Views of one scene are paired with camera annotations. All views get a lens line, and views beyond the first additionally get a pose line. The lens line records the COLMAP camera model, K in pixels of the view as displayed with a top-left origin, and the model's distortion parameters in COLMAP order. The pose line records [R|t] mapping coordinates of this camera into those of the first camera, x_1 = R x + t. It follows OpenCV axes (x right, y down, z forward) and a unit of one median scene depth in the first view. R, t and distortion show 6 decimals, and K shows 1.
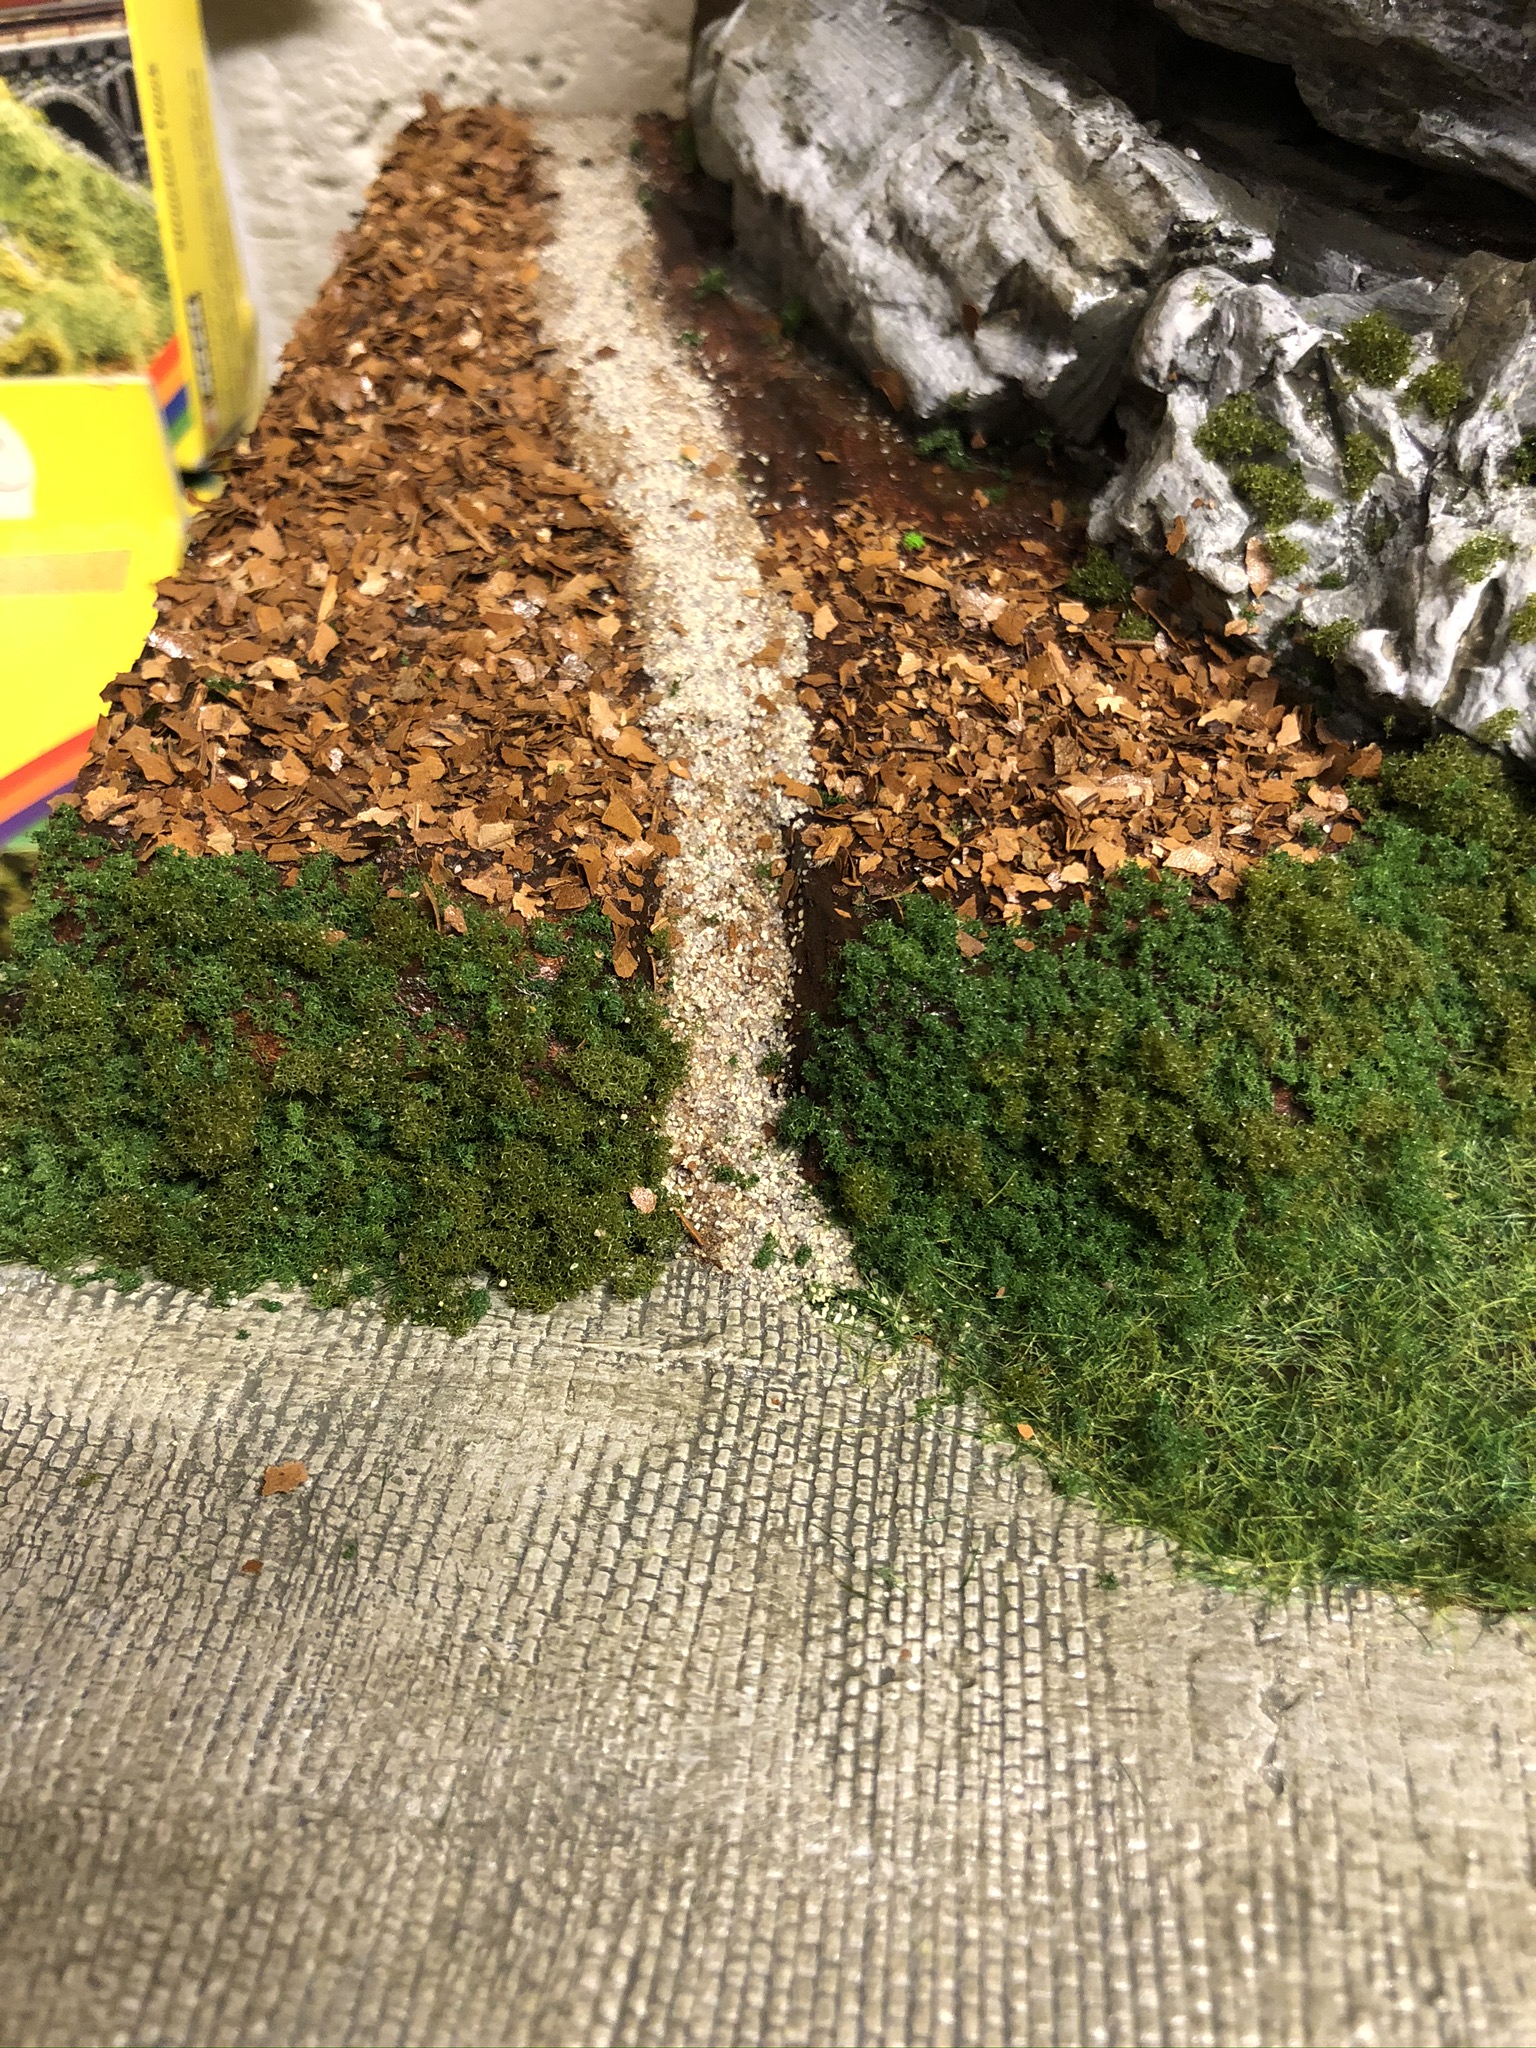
lens RADIAL K [[1695.1, 0, 766.9], [0, 1695.1, 1024.8], [0, 0, 1]] dist [-0.001452, -0.037924]
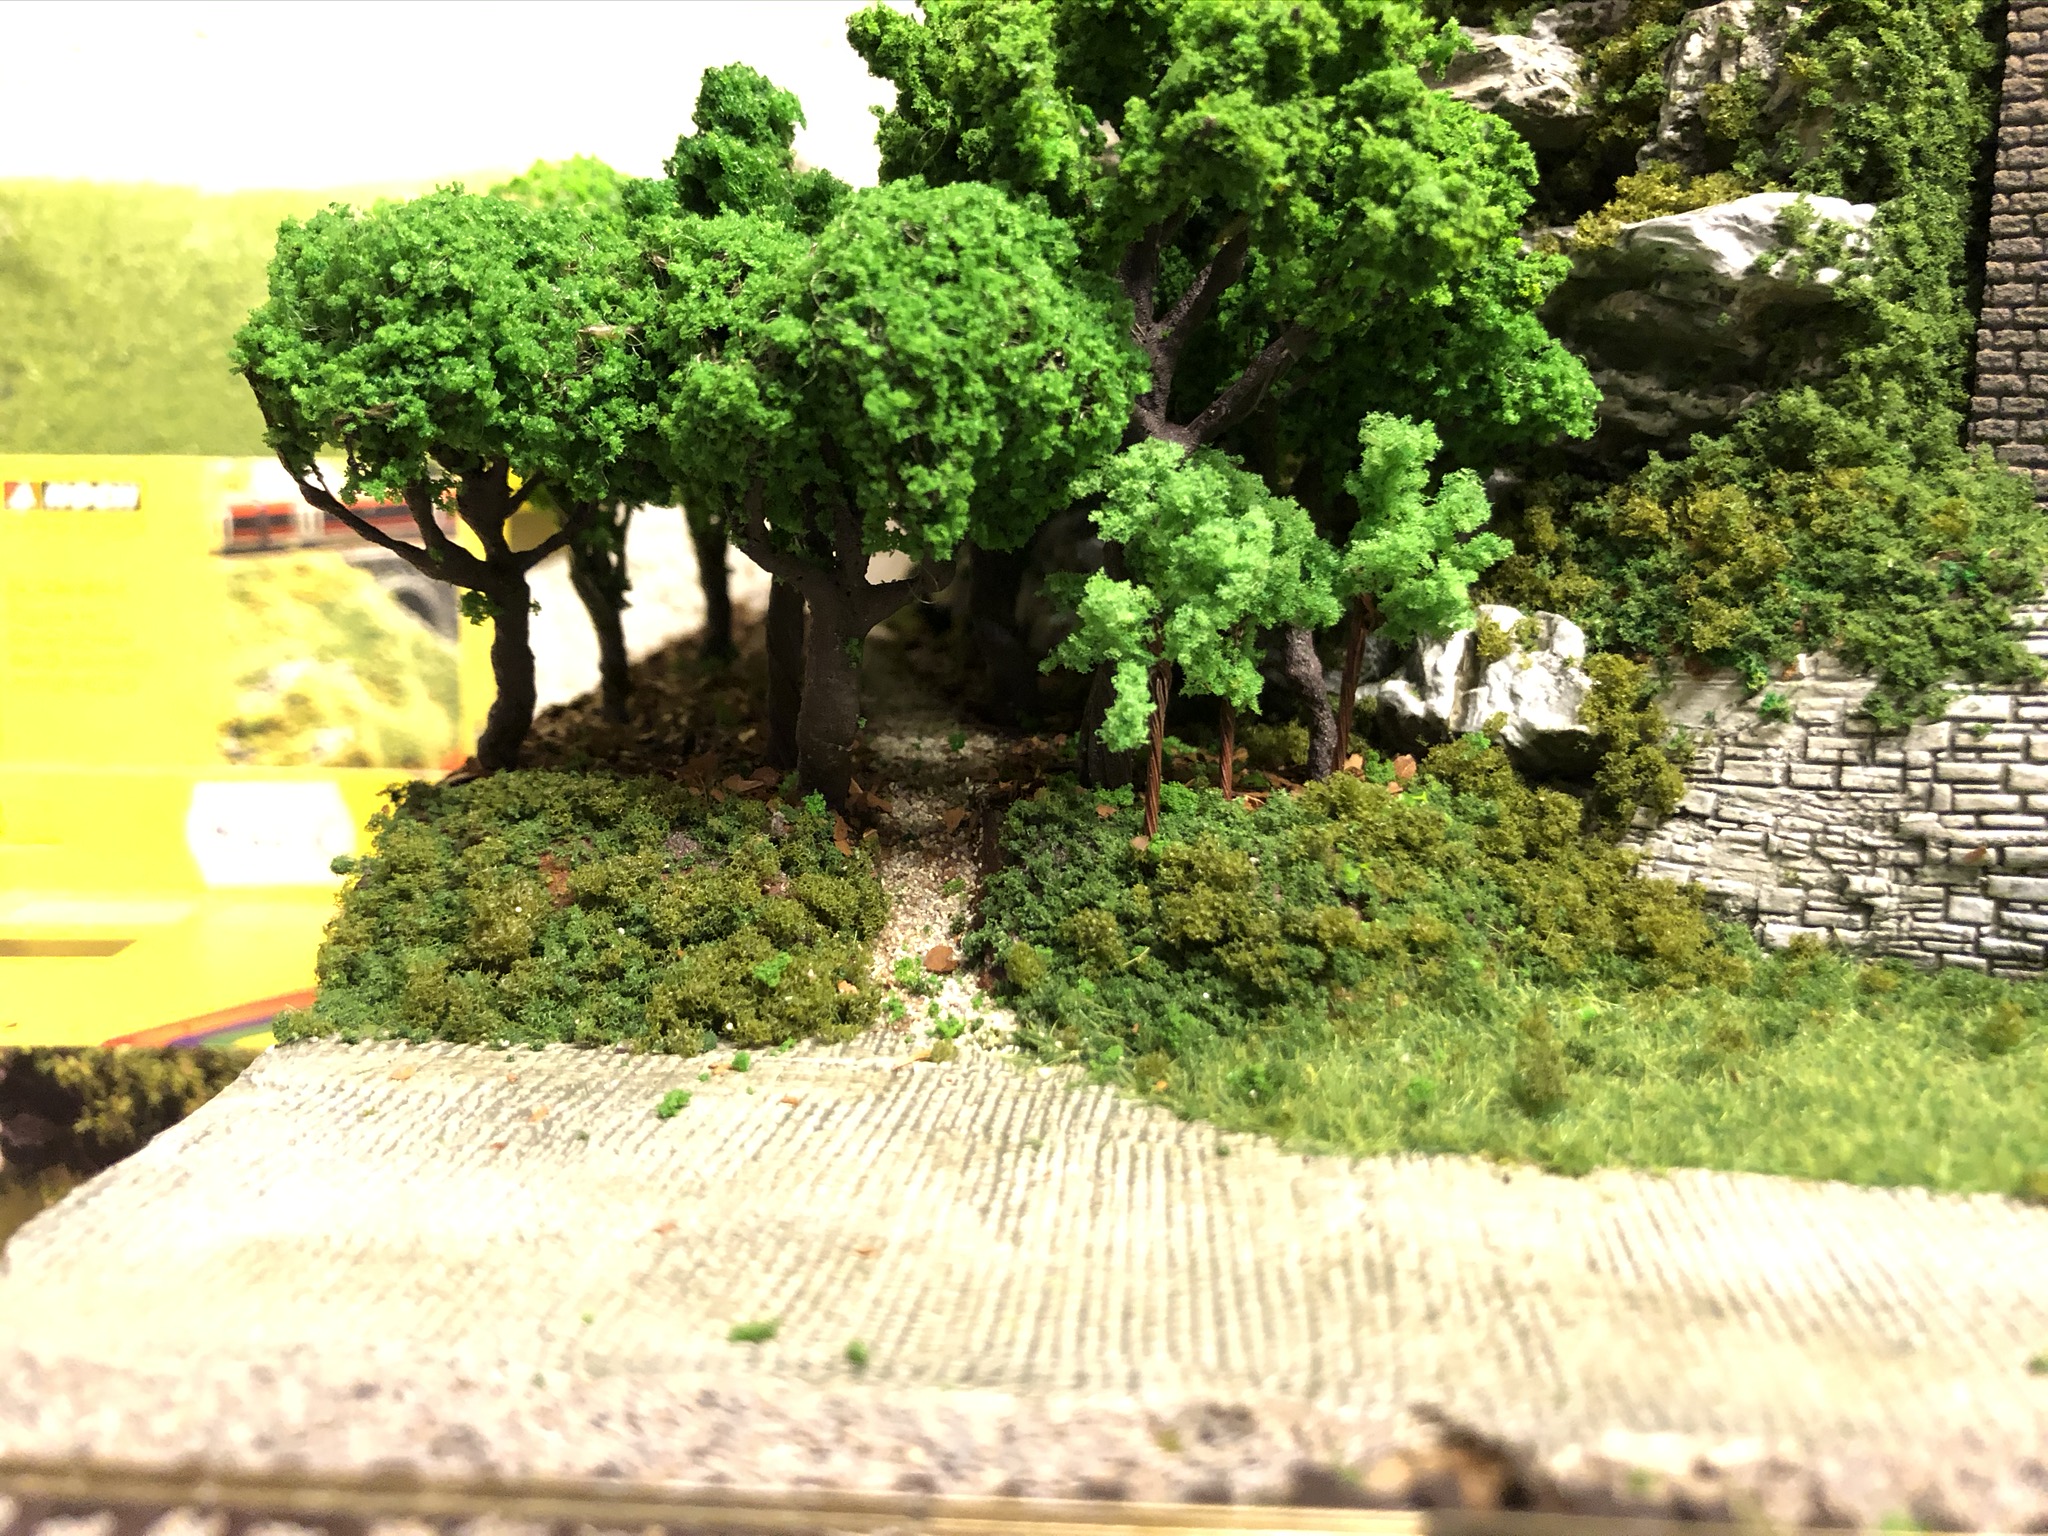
lens RADIAL K [[1695.1, 0, 1023.8], [0, 1695.1, 766.6], [0, 0, 1]] dist [-0.001452, -0.037924]
pose [[0.999995, -0.001624, 0.002882, 0.058145], [0.002992, 0.815705, -0.578460, 0.773622], [-0.001412, 0.578466, 0.815705, -0.115026]]
